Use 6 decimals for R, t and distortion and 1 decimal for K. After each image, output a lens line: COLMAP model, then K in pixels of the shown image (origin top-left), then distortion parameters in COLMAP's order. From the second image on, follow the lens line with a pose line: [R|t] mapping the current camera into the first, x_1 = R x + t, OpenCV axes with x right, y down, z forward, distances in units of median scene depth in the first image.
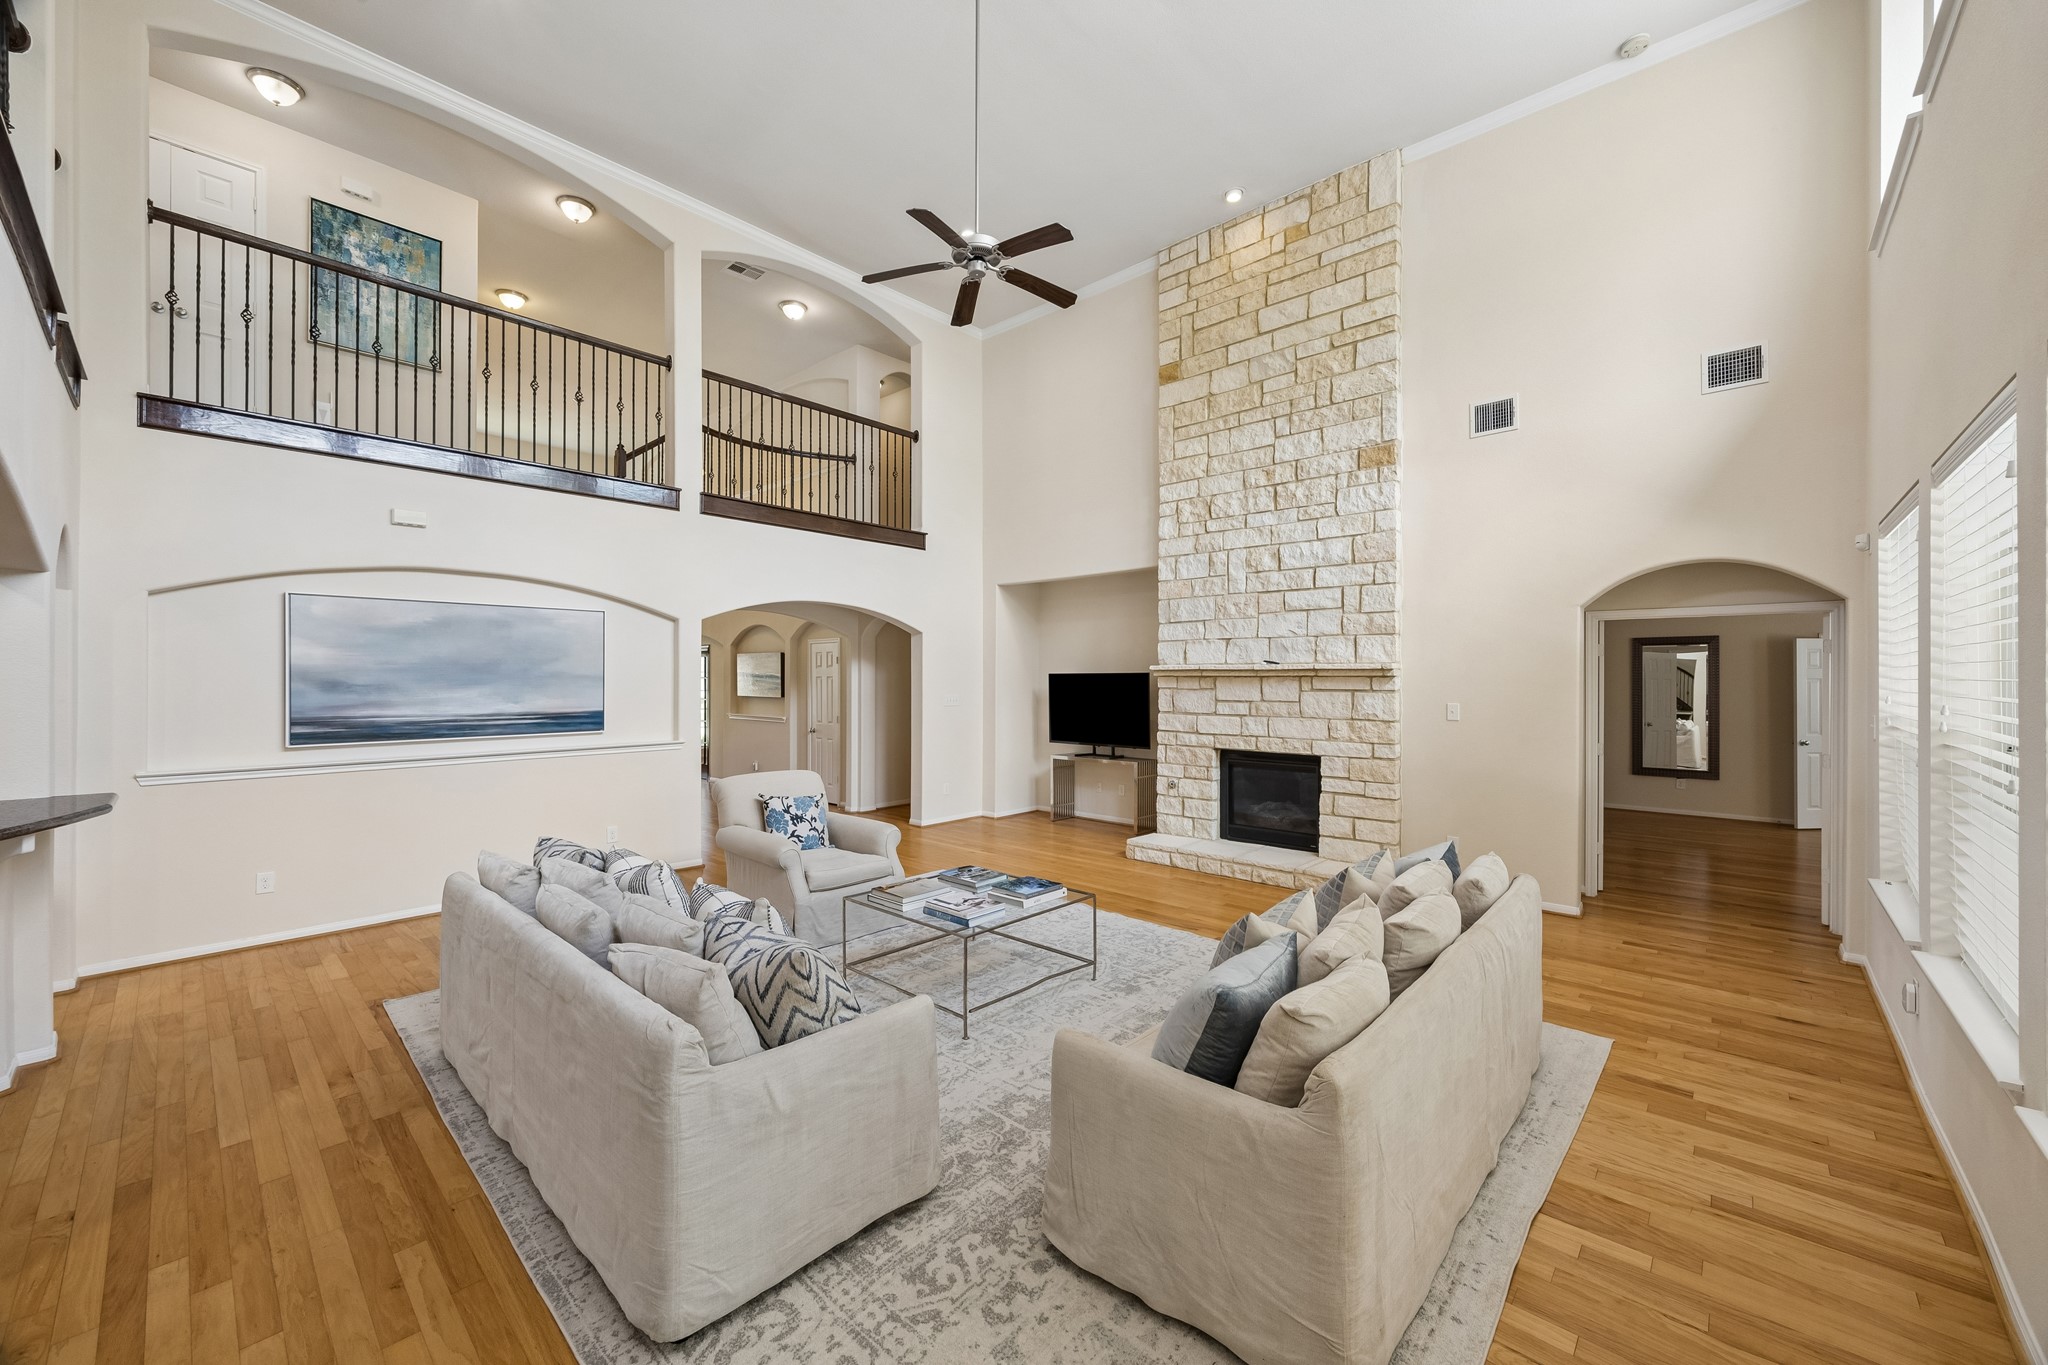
lens RADIAL K [[782.5, 0, 1034.4], [0, 782.5, 675.4], [0, 0, 1]] dist [-0.002790, 0.000644]
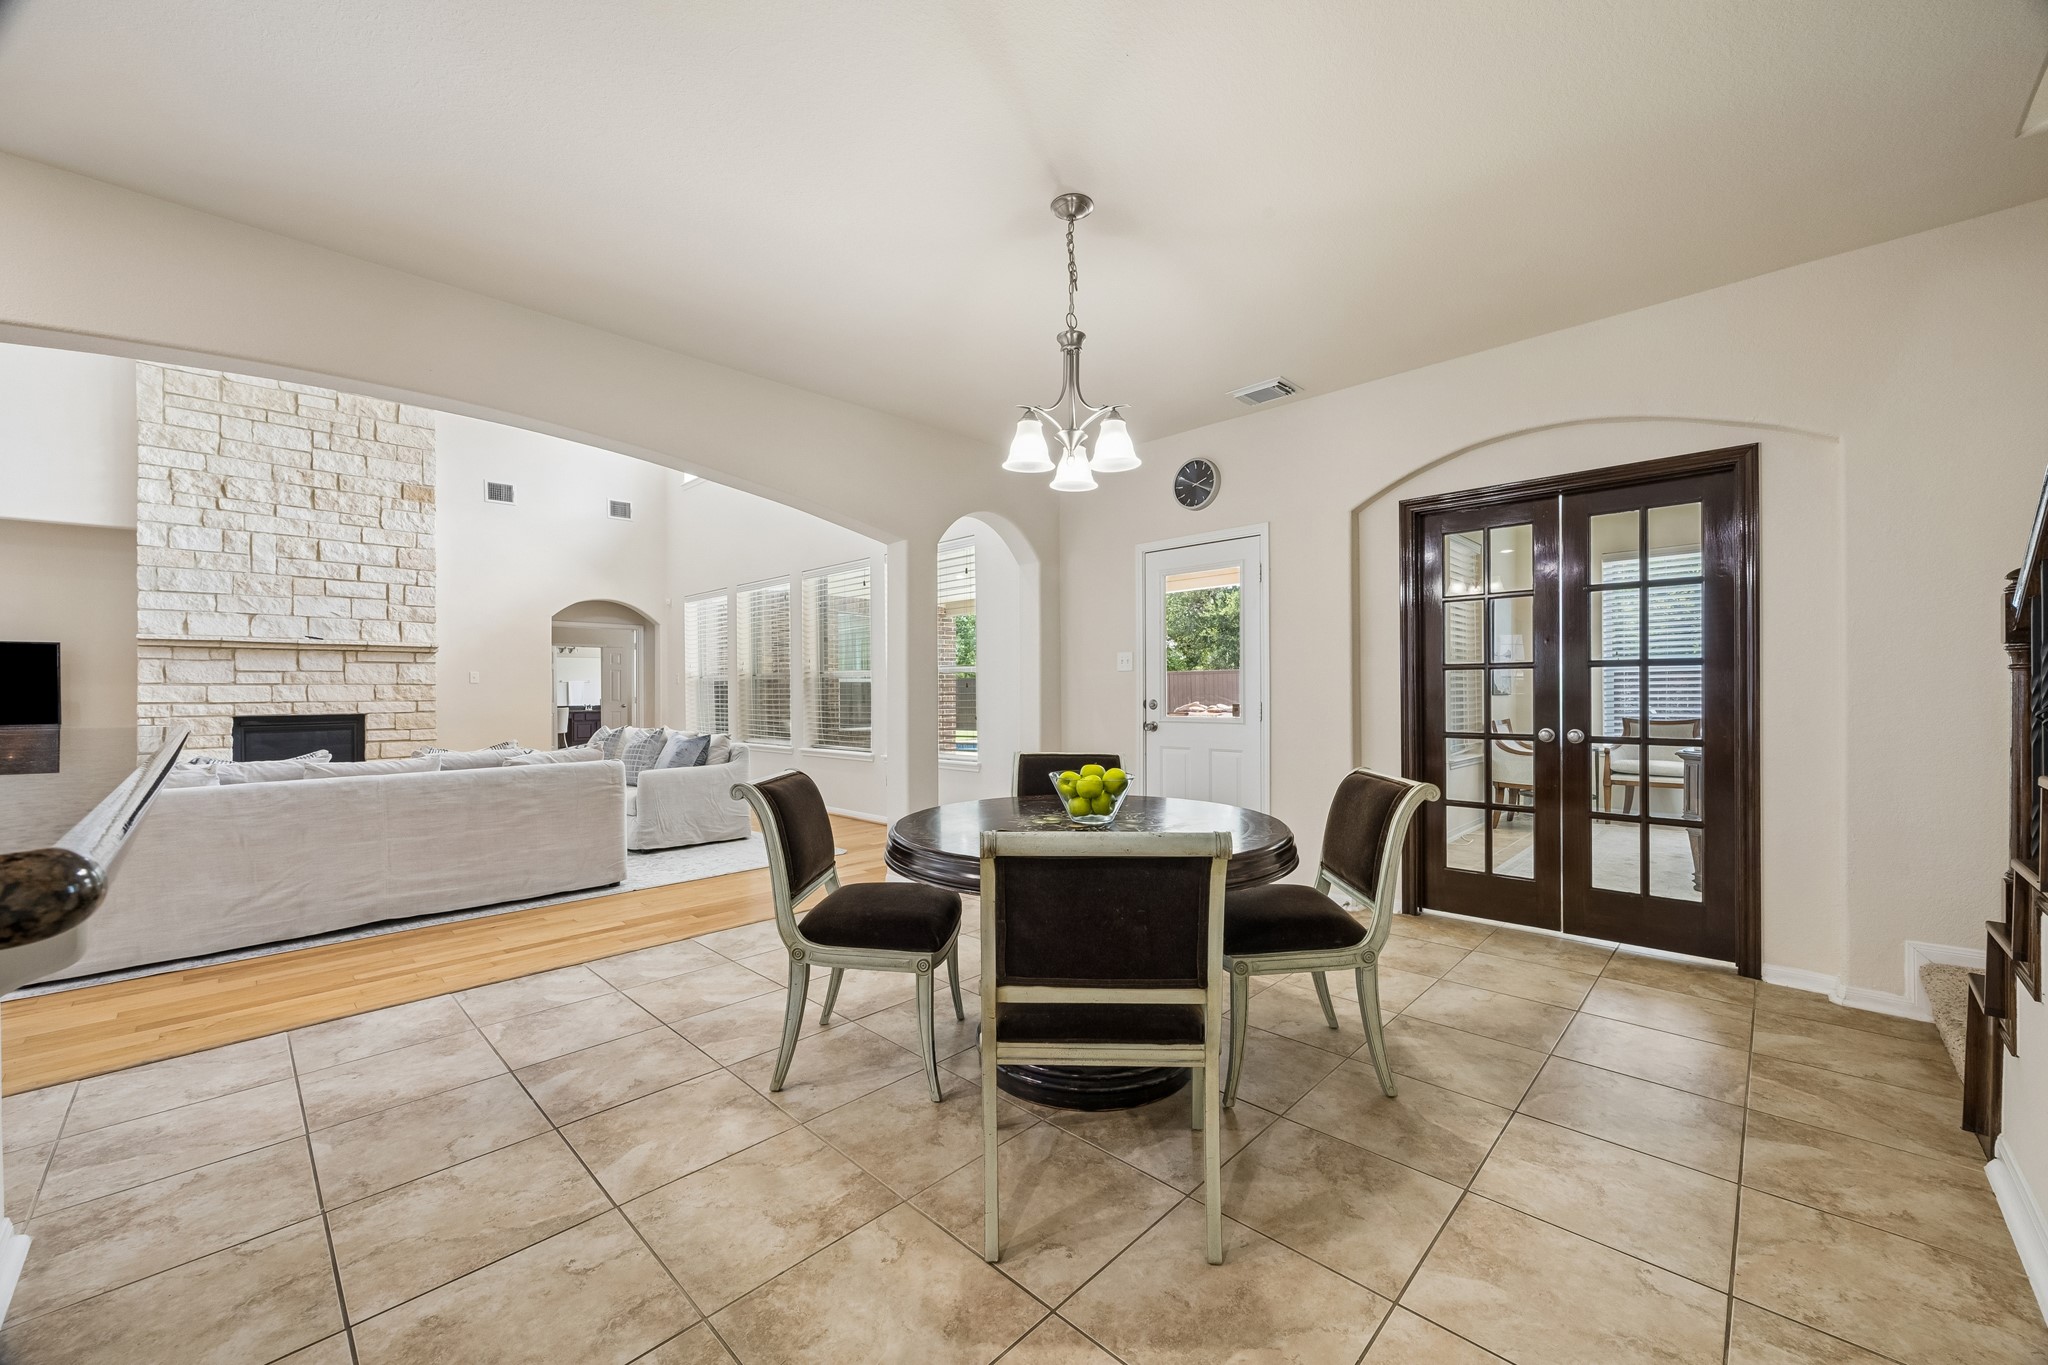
lens RADIAL K [[782.5, 0, 1031.0], [0, 782.5, 688.2], [0, 0, 1]] dist [-0.002790, 0.000644]
pose [[0.025191, 0.001833, 0.999681, -0.873861], [0.007323, 0.999971, -0.002018, 0.071827], [-0.999656, 0.007372, 0.025177, -0.111619]]
